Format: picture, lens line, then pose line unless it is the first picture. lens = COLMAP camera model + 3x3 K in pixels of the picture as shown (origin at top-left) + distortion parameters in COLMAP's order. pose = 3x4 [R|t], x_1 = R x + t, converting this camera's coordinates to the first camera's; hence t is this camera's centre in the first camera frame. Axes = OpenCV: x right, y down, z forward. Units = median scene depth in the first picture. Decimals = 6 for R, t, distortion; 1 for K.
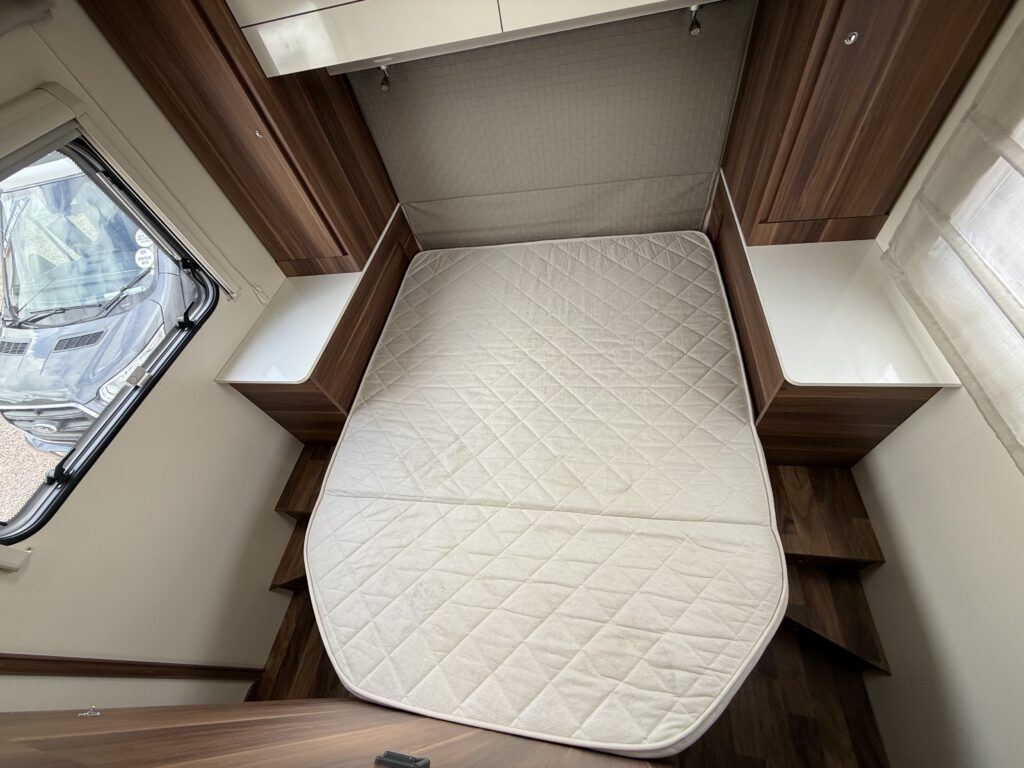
lens RADIAL K [[410.6, 0, 512.0], [0, 410.6, 384.0], [0, 0, 1]] dist [0.004530, -0.000223]
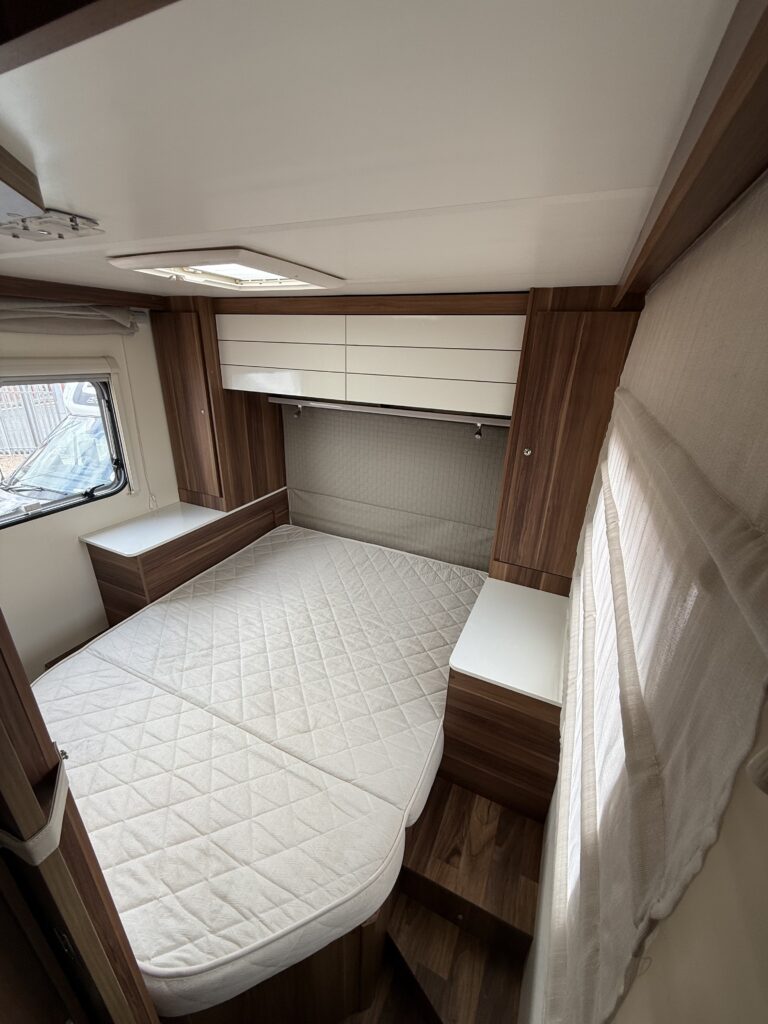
lens RADIAL K [[407.5, 0, 384.0], [0, 407.5, 512.0], [0, 0, 1]] dist [0.000295, 0.000192]
pose [[0.933338, 0.303999, -0.190956, 0.436588], [-0.358563, 0.815562, -0.454193, 0.173976], [0.017662, 0.492386, 0.870198, -0.174837]]
